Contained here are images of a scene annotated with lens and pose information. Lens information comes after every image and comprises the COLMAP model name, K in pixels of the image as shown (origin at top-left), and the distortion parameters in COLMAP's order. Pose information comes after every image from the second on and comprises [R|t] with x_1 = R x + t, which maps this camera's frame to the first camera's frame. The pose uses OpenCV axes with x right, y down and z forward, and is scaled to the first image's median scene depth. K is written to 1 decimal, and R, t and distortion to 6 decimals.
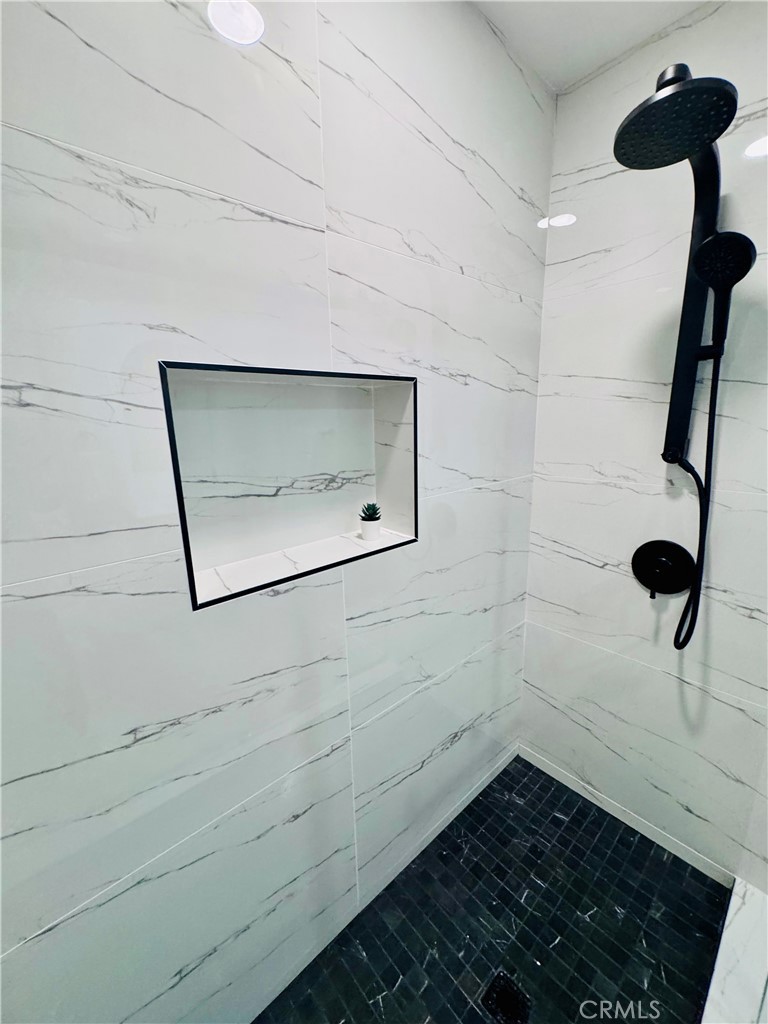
lens RADIAL K [[412.8, 0, 384.0], [0, 412.8, 512.0], [0, 0, 1]] dist [-0.001727, -0.000120]
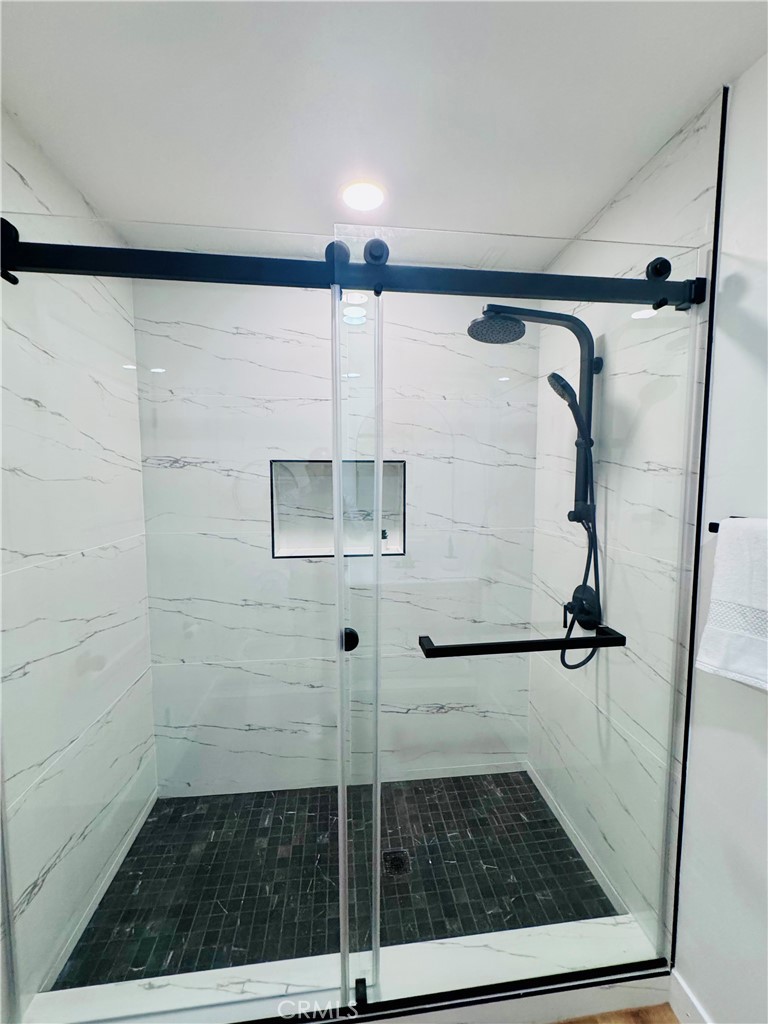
lens RADIAL K [[412.8, 0, 384.0], [0, 412.8, 512.0], [0, 0, 1]] dist [-0.001727, -0.000120]
pose [[0.811453, 0.072394, -0.579917, 0.900682], [-0.148970, 0.985141, -0.085467, 0.050144], [0.565113, 0.155743, 0.810180, -0.392027]]
